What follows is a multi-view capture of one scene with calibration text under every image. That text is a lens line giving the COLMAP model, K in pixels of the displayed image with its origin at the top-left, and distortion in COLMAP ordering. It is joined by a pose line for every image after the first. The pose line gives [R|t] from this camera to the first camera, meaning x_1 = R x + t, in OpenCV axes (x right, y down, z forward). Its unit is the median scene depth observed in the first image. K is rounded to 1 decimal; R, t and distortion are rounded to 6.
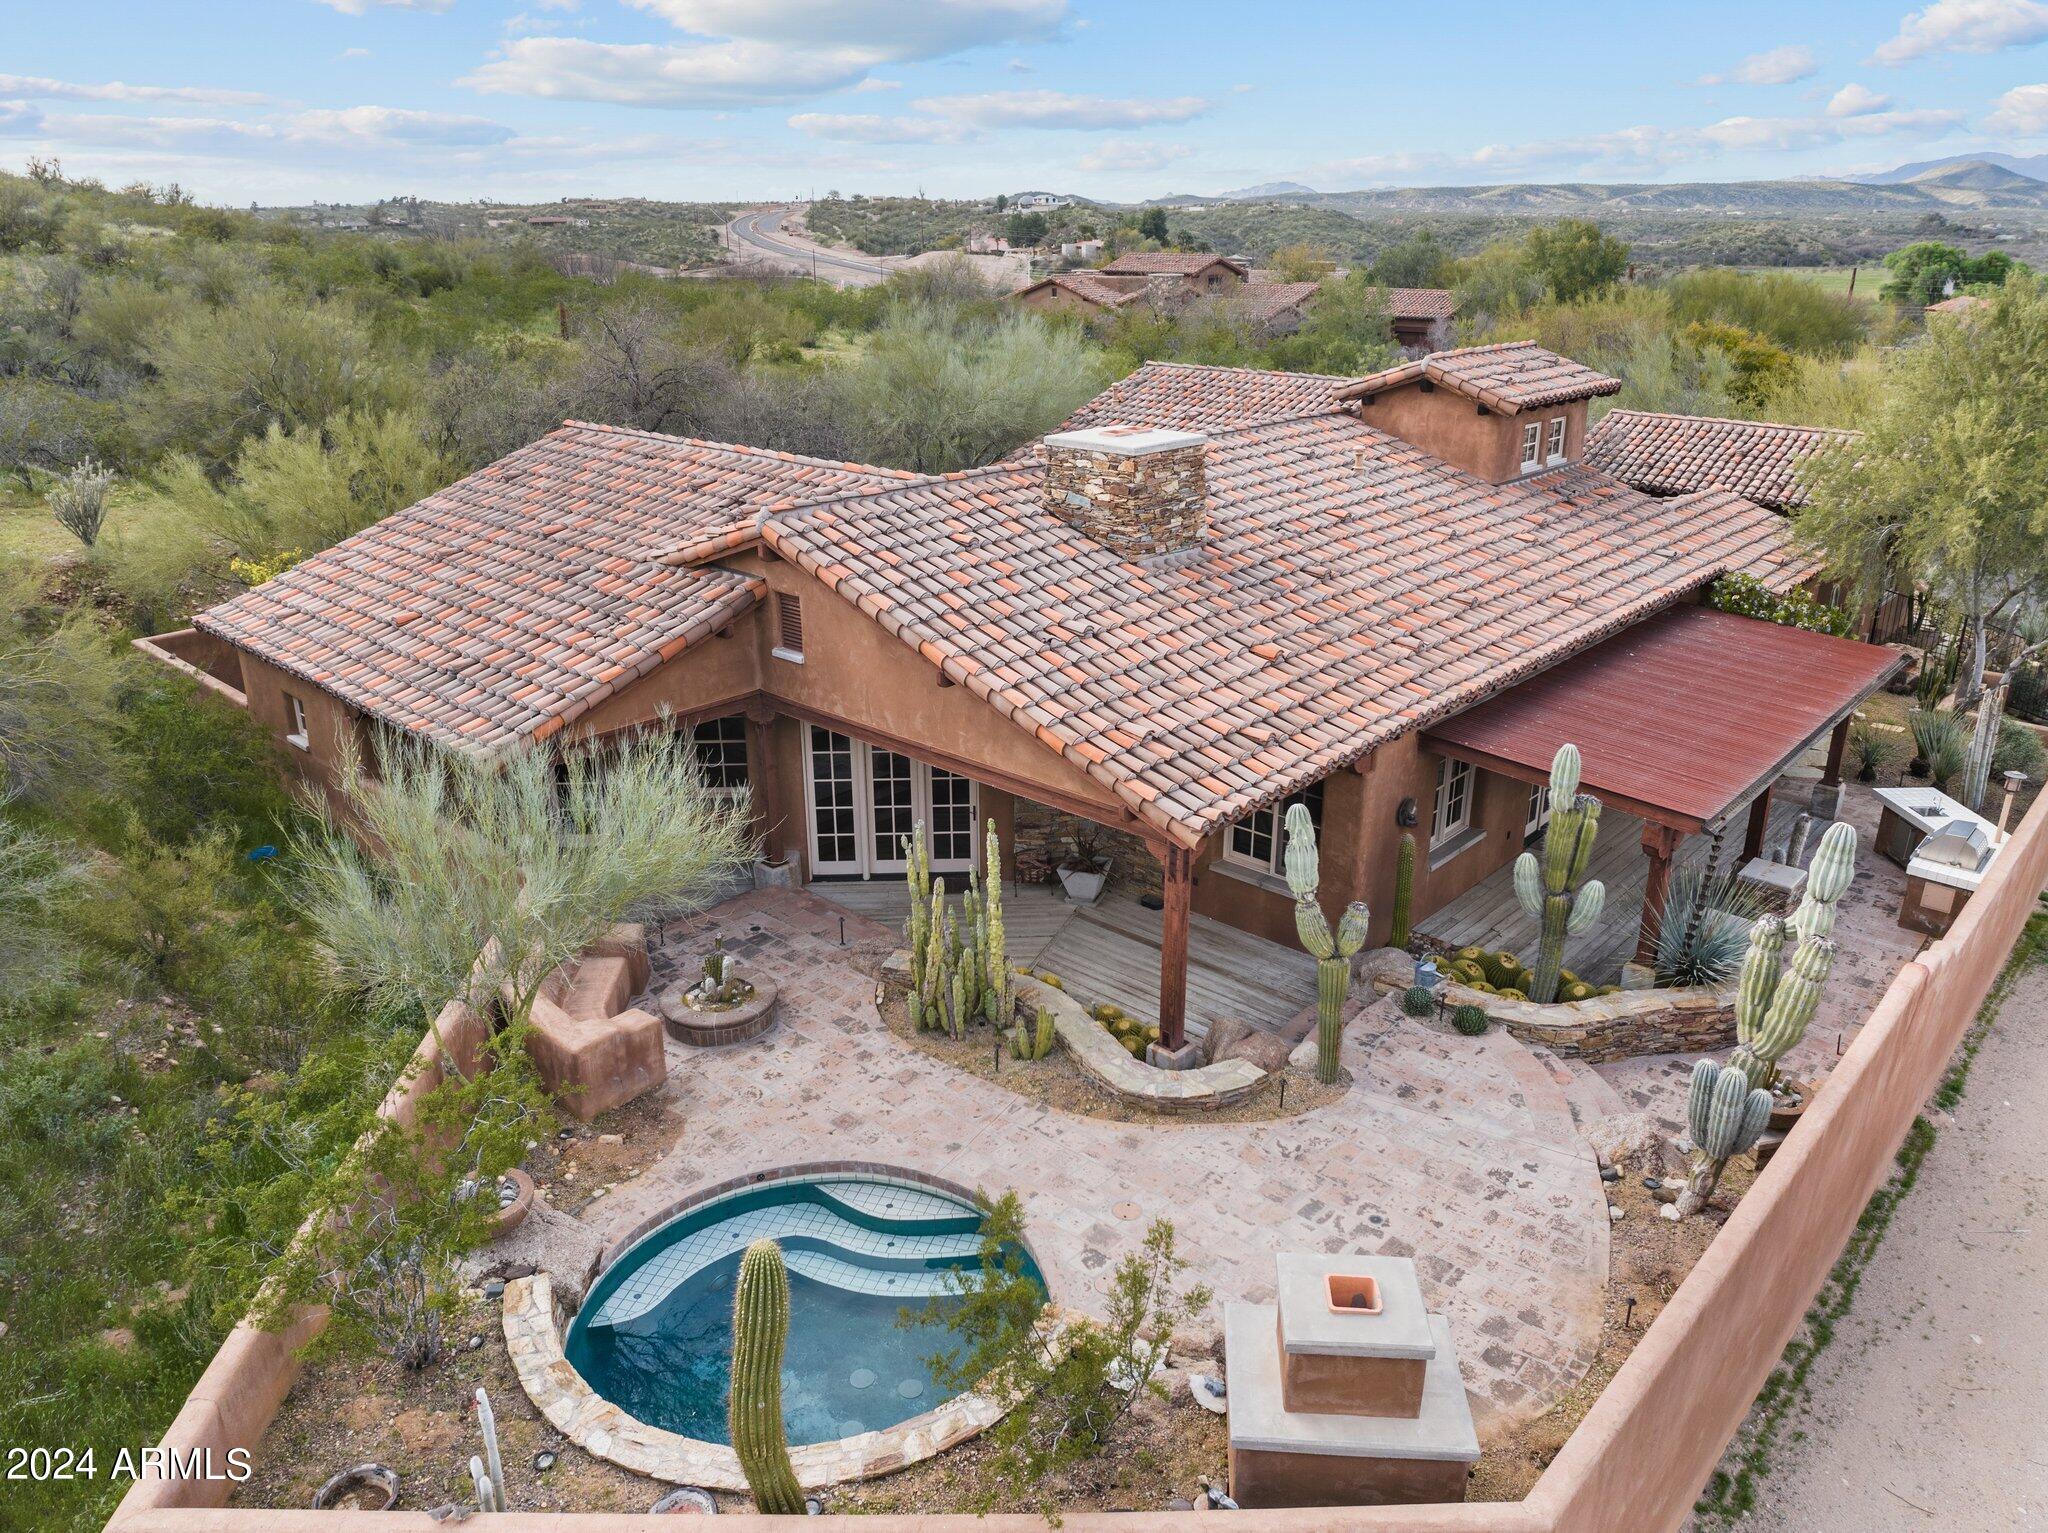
lens RADIAL K [[1428.9, 0, 1024.0], [0, 1428.9, 766.5], [0, 0, 1]] dist [-0.029926, -0.003956]
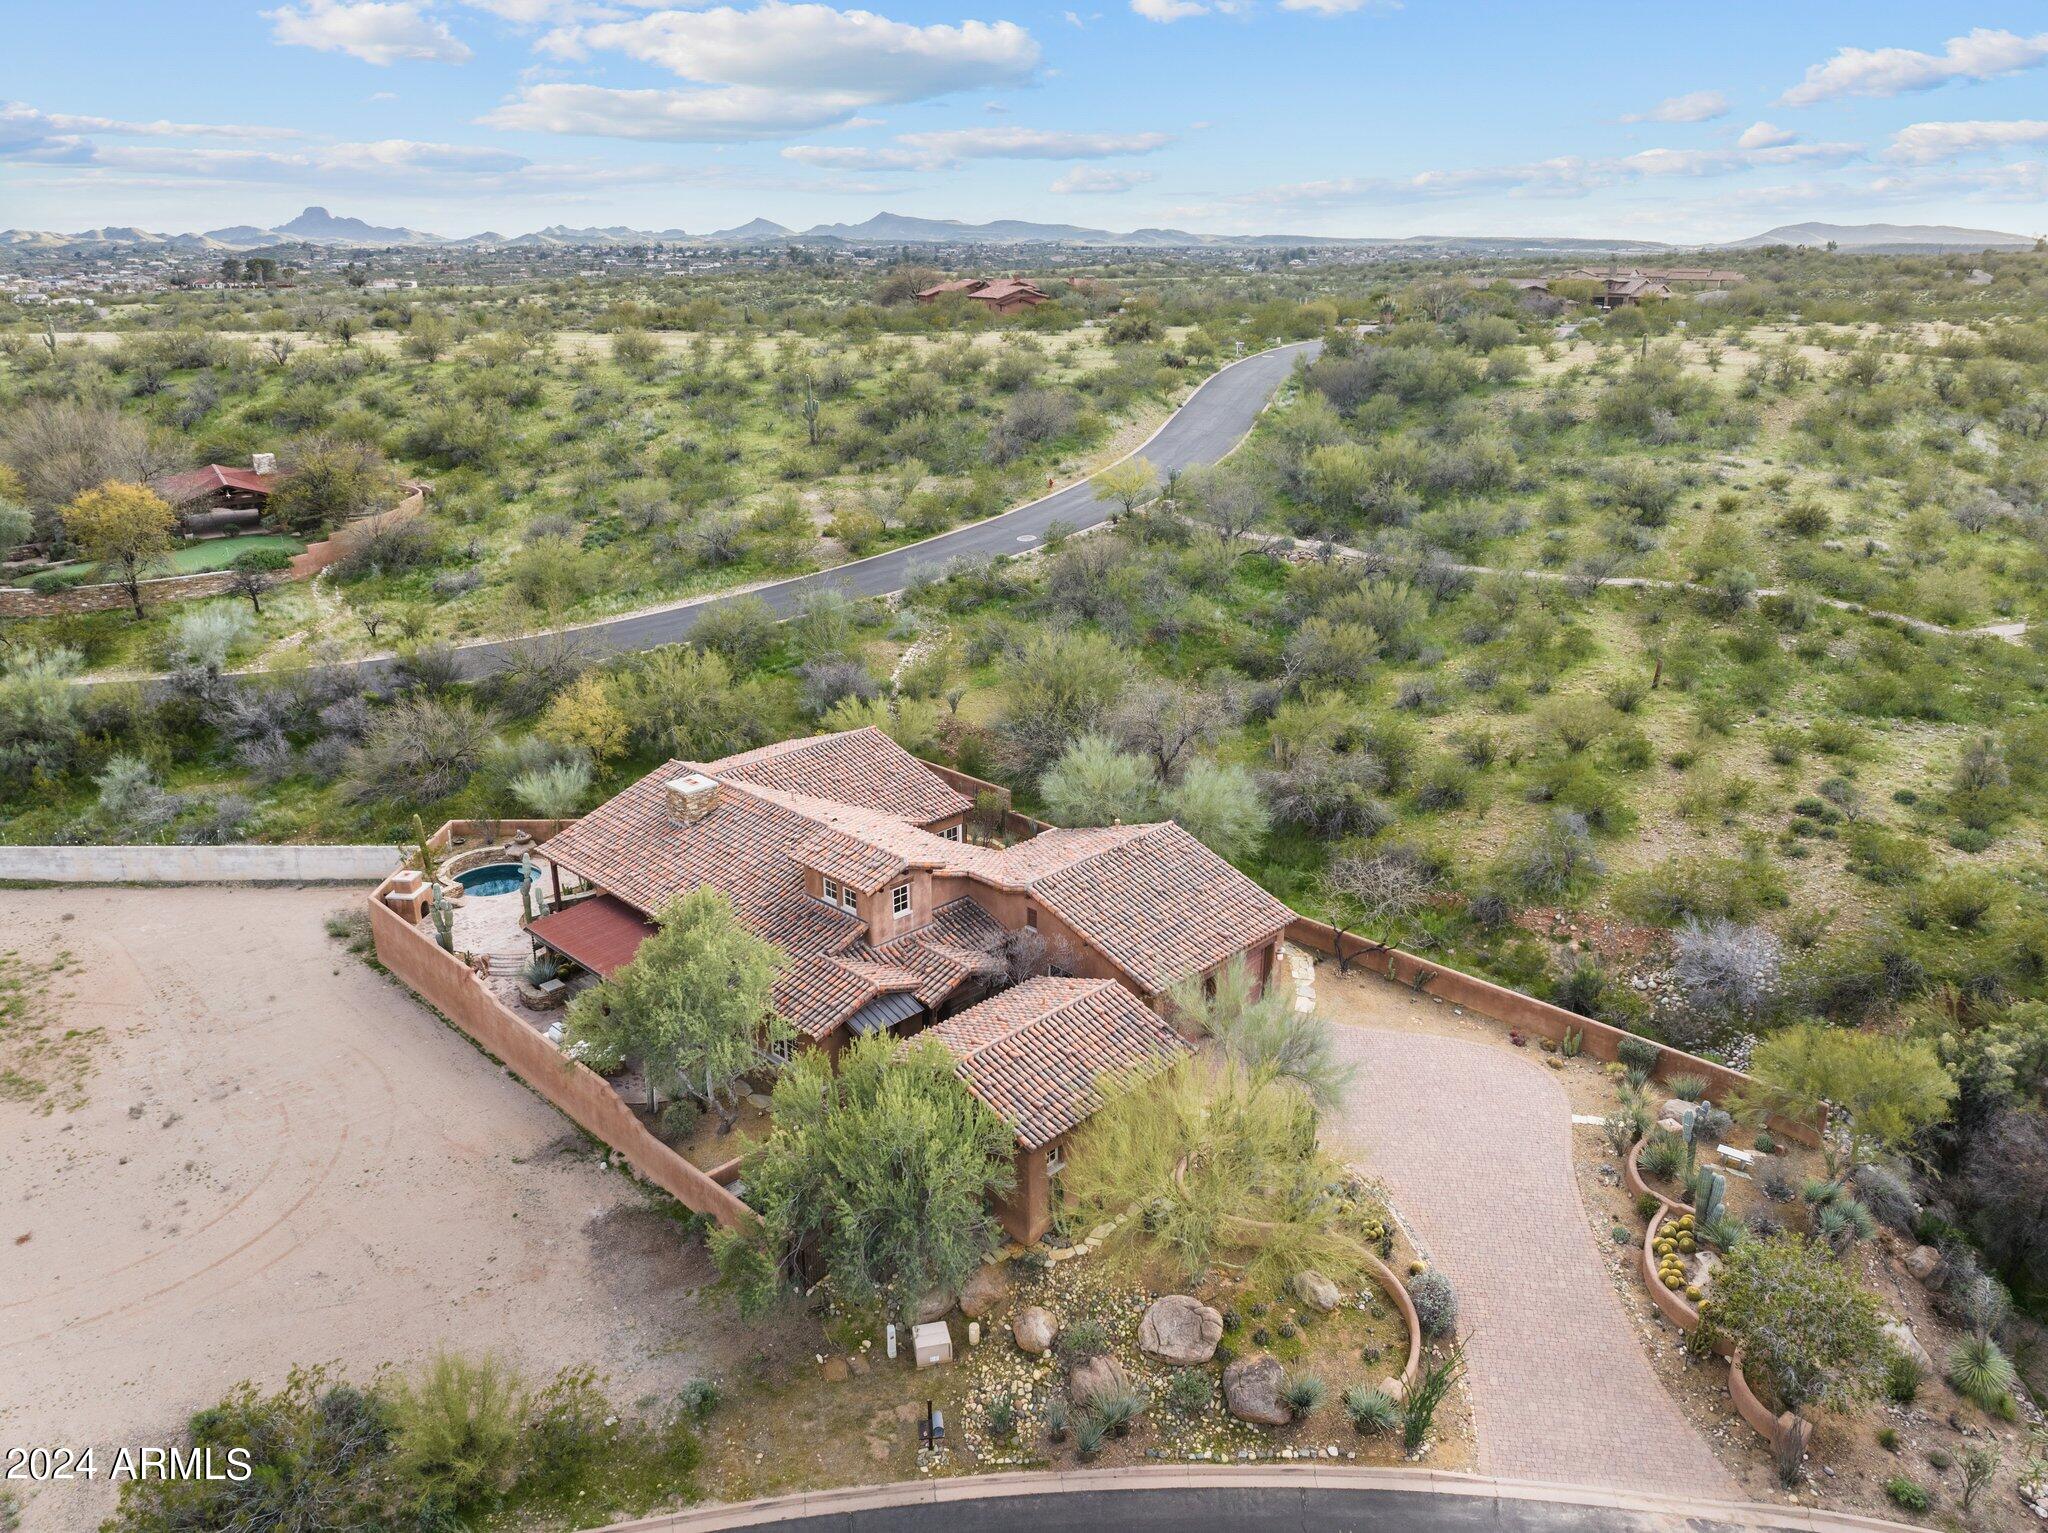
lens RADIAL K [[1417.7, 0, 1024.0], [0, 1417.7, 766.5], [0, 0, 1]] dist [-0.052445, 0.001916]
pose [[-0.025247, 0.336778, -0.941246, 2.875807], [-0.353872, 0.877571, 0.323487, -1.490569], [0.934953, 0.341247, 0.097021, 1.367989]]
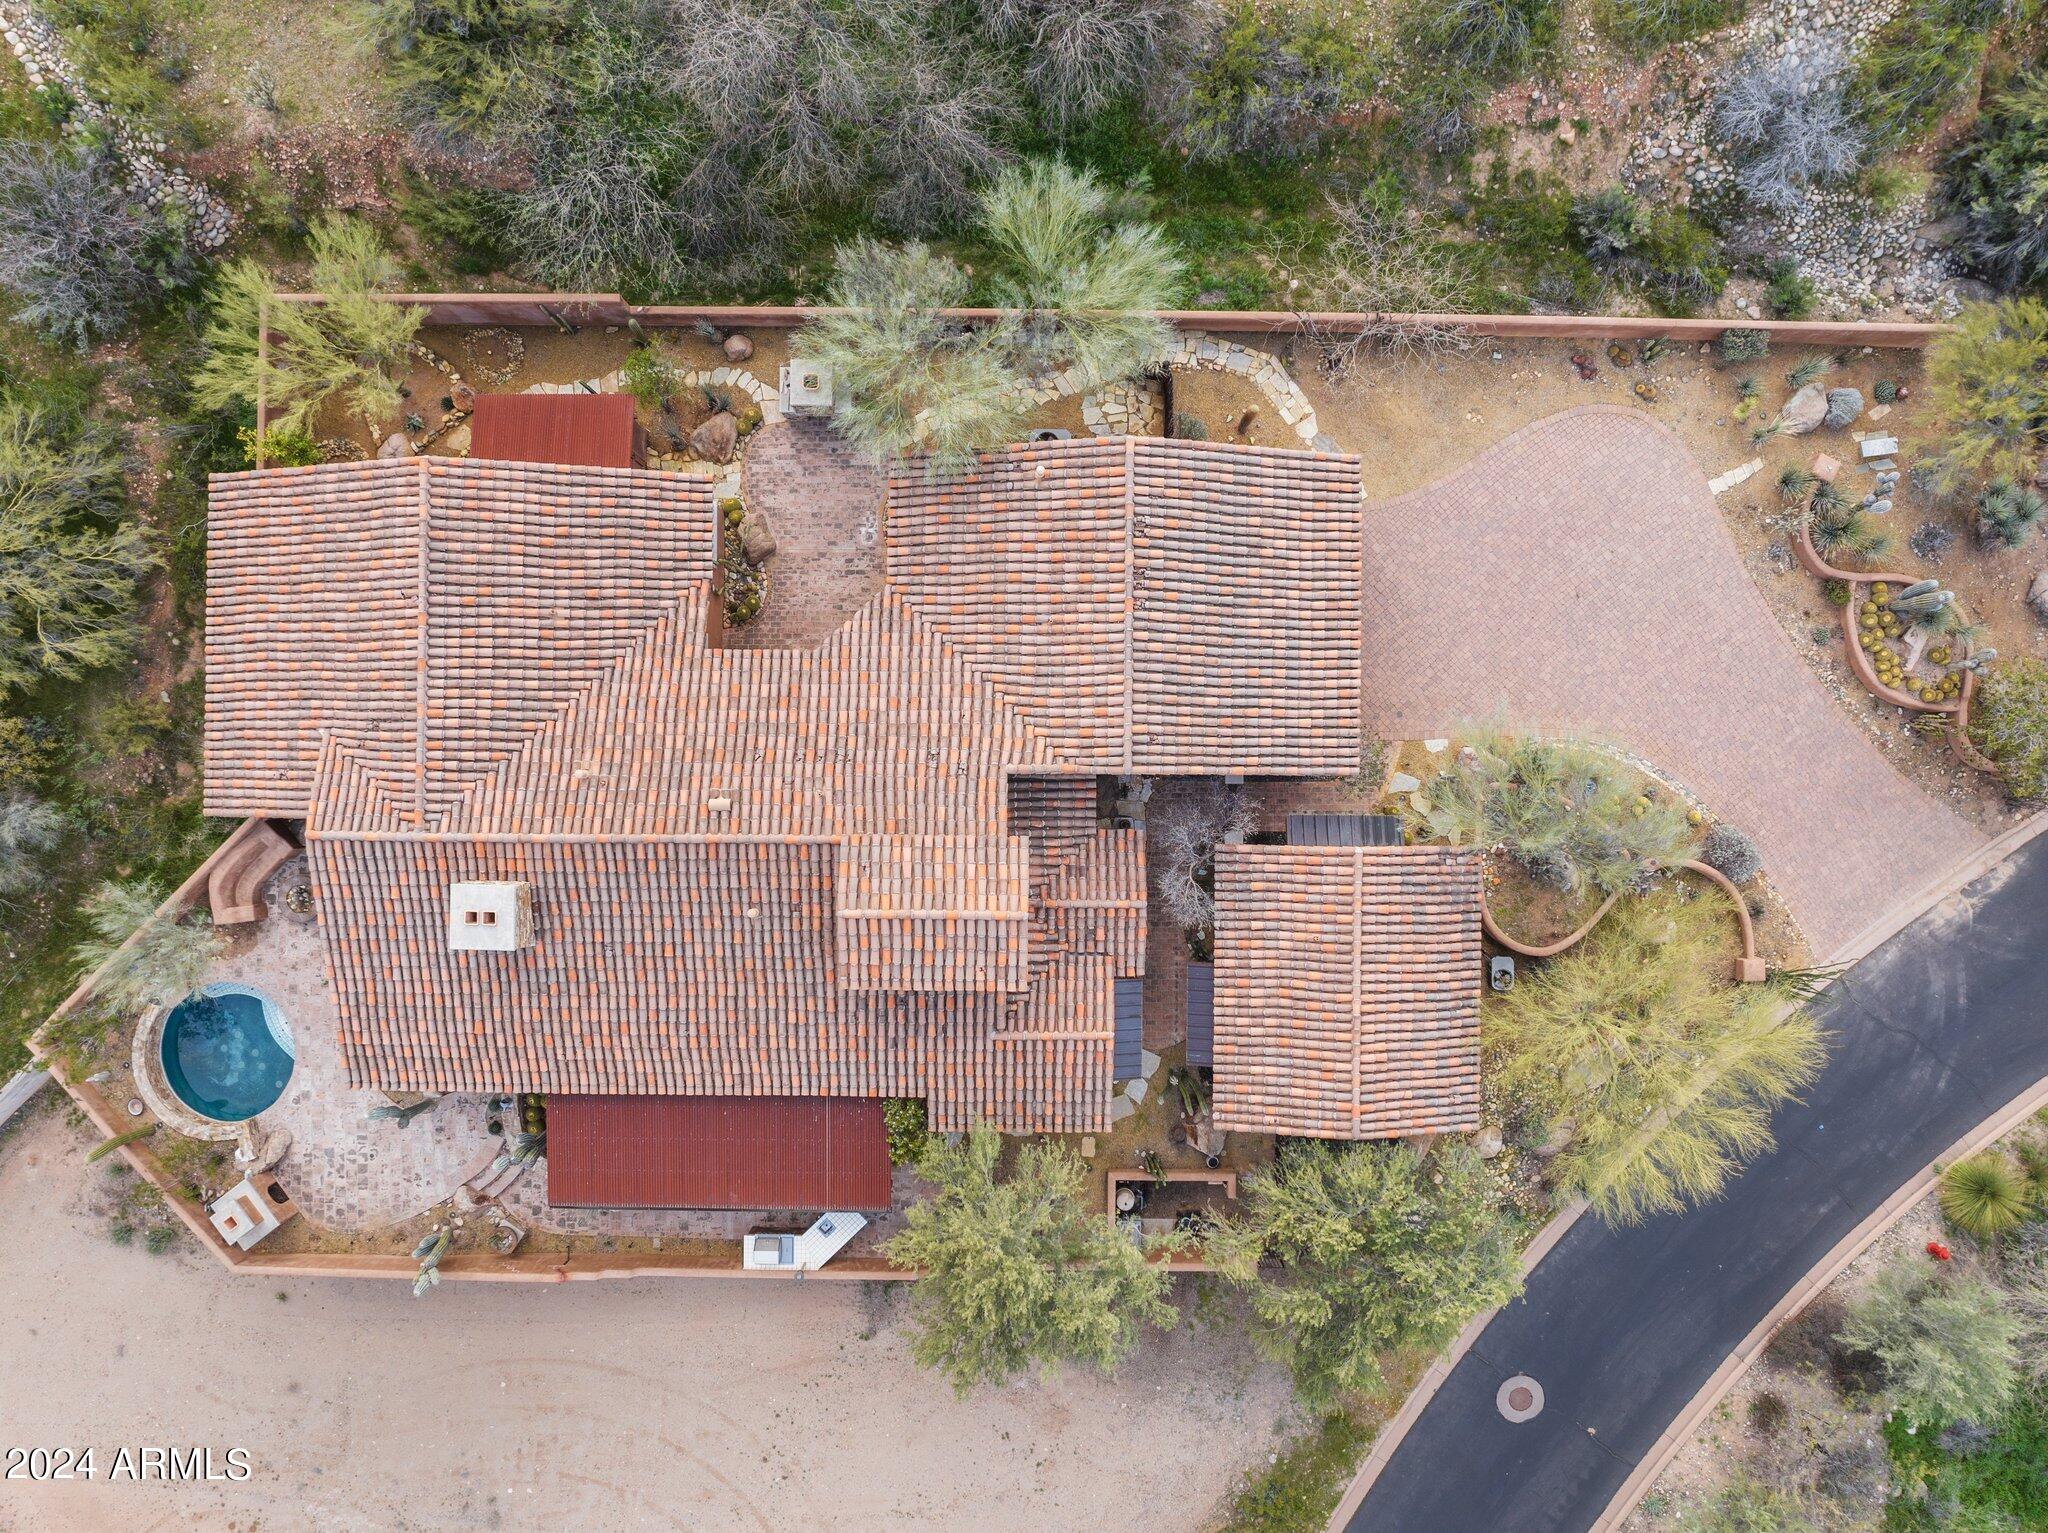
lens RADIAL K [[1407.5, 0, 1024.0], [0, 1407.5, 766.5], [0, 0, 1]] dist [-0.035340, -0.001465]
pose [[0.677523, 0.735393, -0.012656, 0.420668], [-0.258316, 0.254029, 0.932064, -2.090884], [0.688648, -0.628225, 0.362074, 0.961485]]
